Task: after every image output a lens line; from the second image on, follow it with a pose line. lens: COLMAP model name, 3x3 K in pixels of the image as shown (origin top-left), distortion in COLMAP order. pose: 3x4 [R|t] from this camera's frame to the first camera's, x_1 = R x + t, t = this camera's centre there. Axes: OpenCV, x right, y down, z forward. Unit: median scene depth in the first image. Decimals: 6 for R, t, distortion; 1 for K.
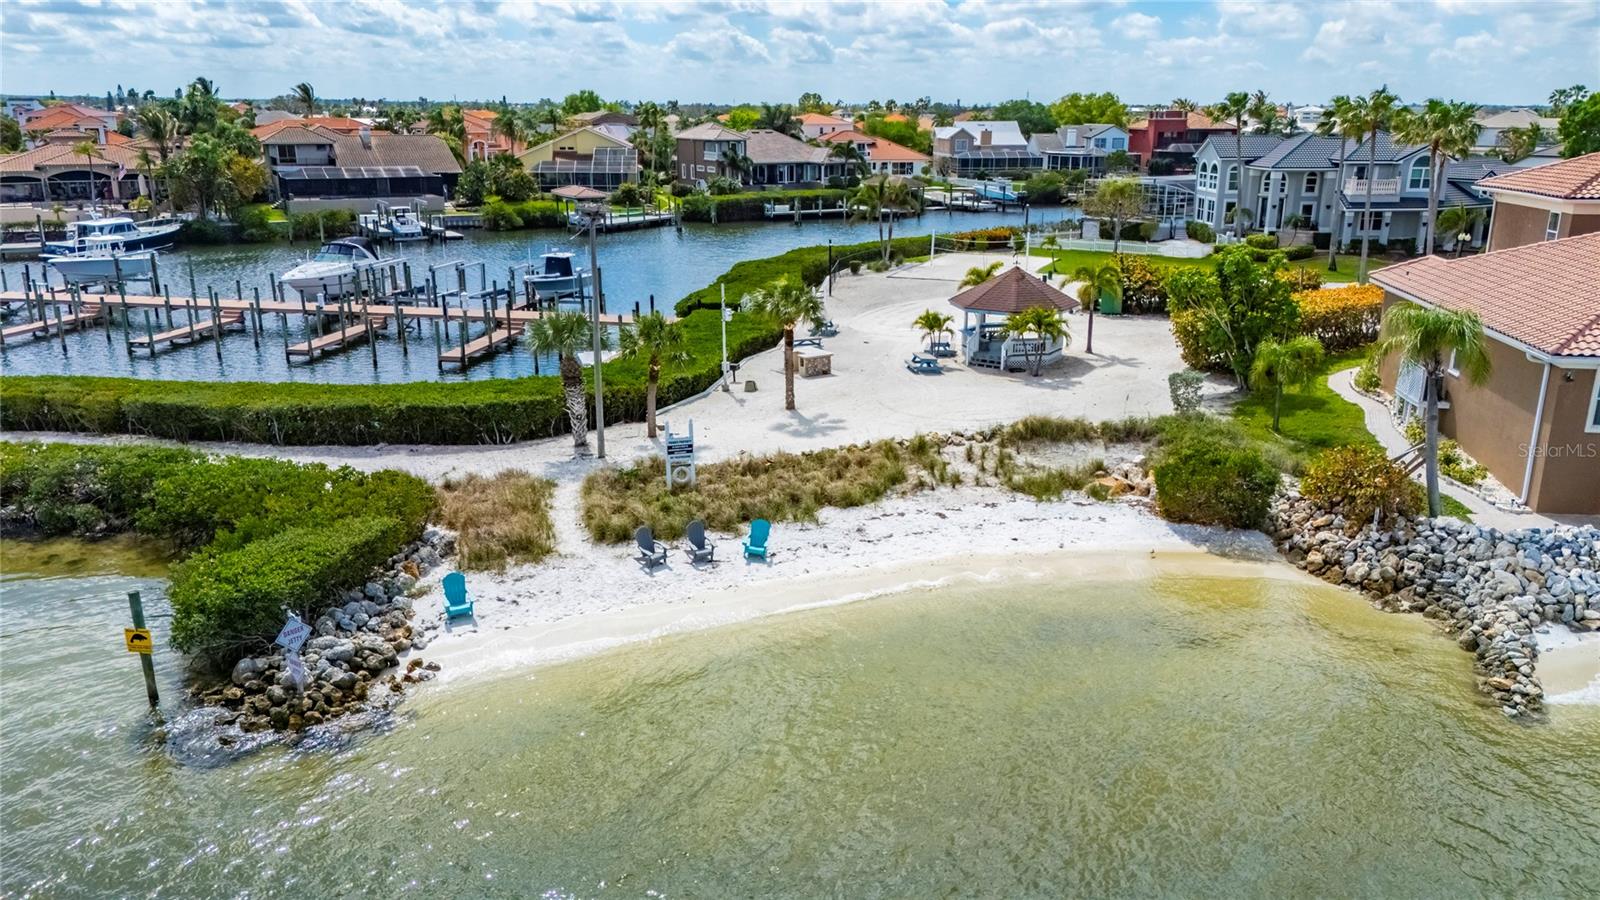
lens RADIAL K [[1199.8, 0, 804.9], [0, 1199.8, 450.5], [0, 0, 1]] dist [0.098998, -0.103319]
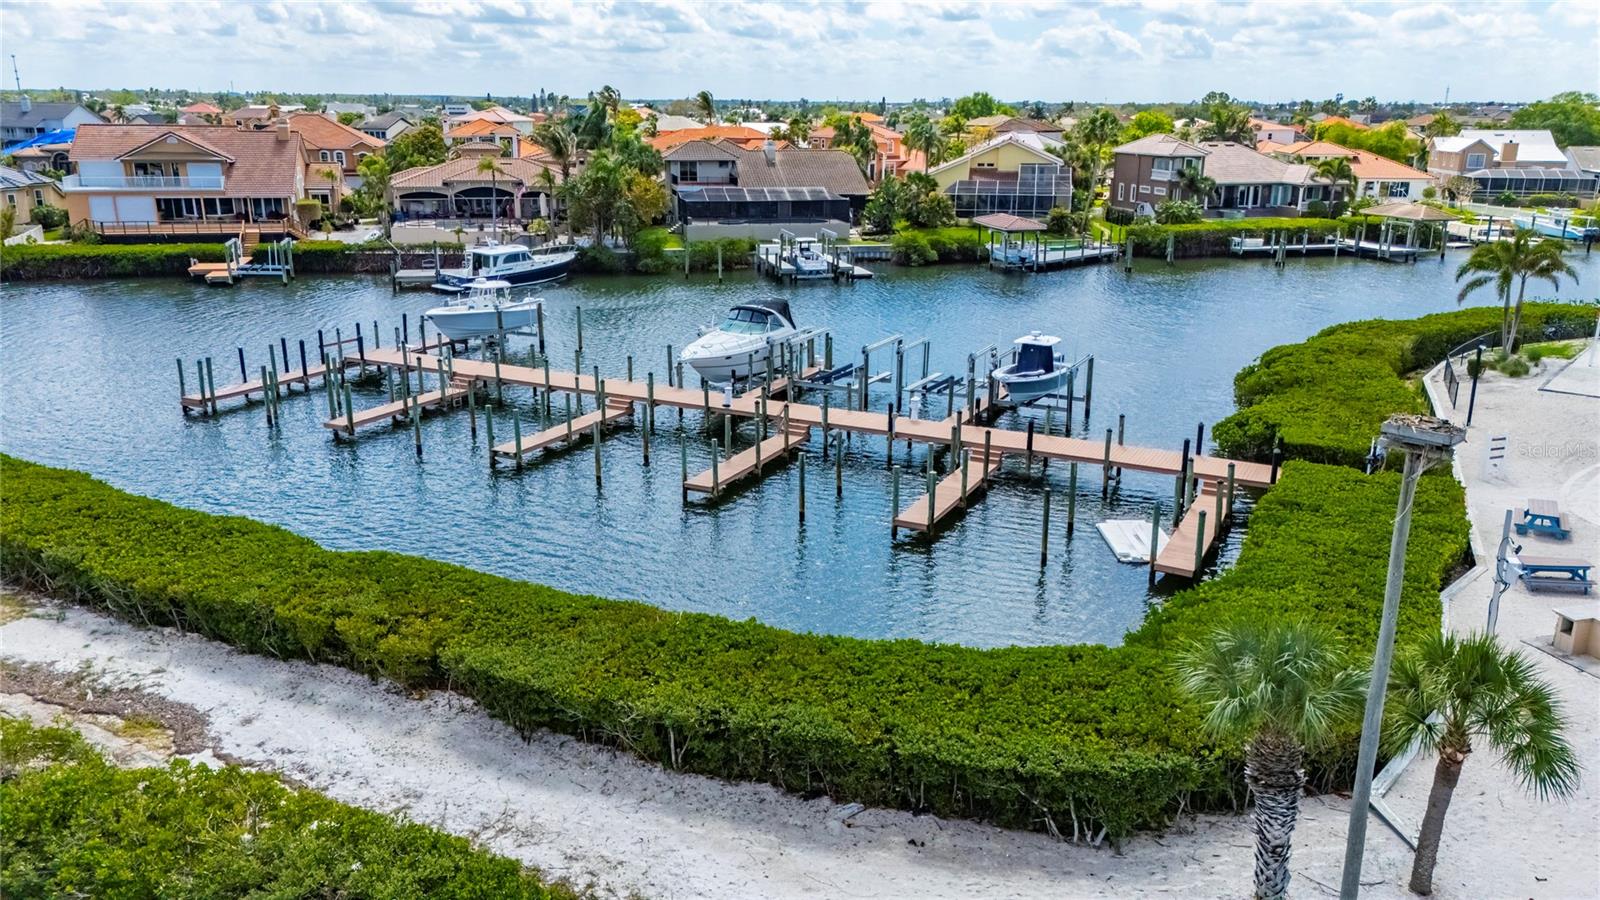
lens RADIAL K [[1199.8, 0, 804.9], [0, 1199.8, 450.5], [0, 0, 1]] dist [0.098998, -0.103319]
pose [[0.958592, 0.082978, -0.272428, -0.081581], [-0.082660, 0.996497, 0.012662, -0.056128], [0.272524, 0.010381, 0.962093, 0.166687]]
